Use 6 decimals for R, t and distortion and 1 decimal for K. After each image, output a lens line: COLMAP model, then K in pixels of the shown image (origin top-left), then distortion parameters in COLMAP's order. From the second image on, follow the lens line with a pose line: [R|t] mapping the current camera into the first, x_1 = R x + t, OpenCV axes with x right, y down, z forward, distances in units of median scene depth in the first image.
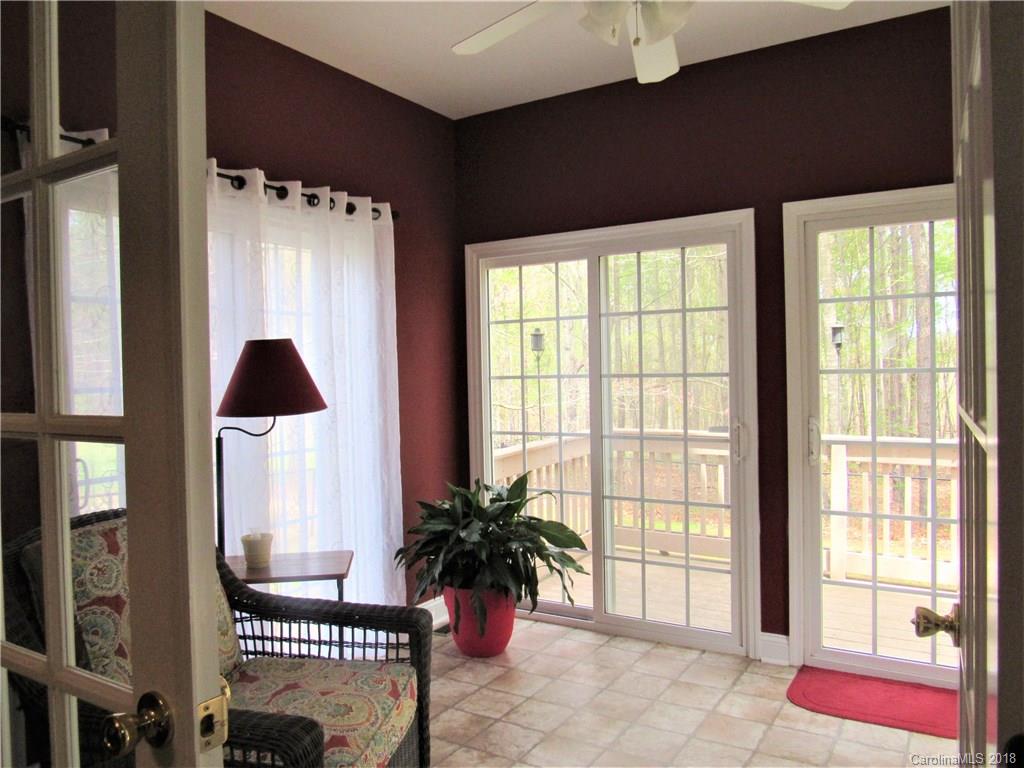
lens RADIAL K [[767.3, 0, 512.0], [0, 767.3, 384.0], [0, 0, 1]] dist [-0.036873, 0.005447]
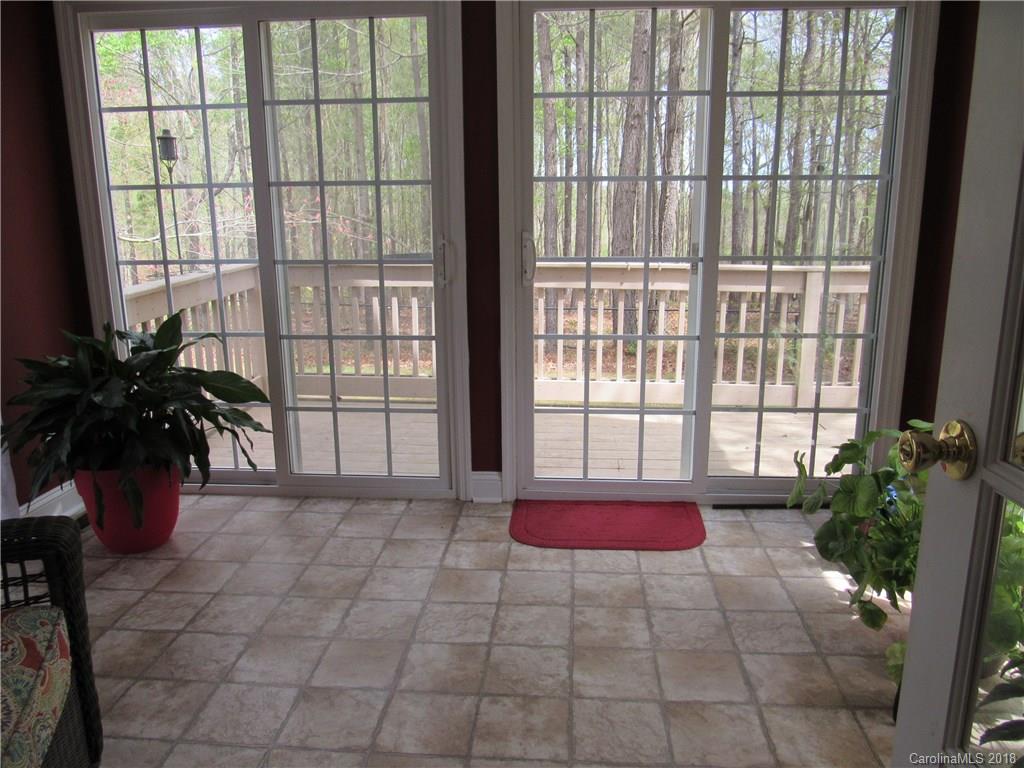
lens RADIAL K [[767.3, 0, 512.0], [0, 767.3, 384.0], [0, 0, 1]] dist [-0.036873, 0.005447]
pose [[0.887915, -0.090489, 0.451019, -0.038202], [-0.001615, 0.979842, 0.199769, 0.038300], [-0.460004, -0.178106, 0.869870, 0.195759]]
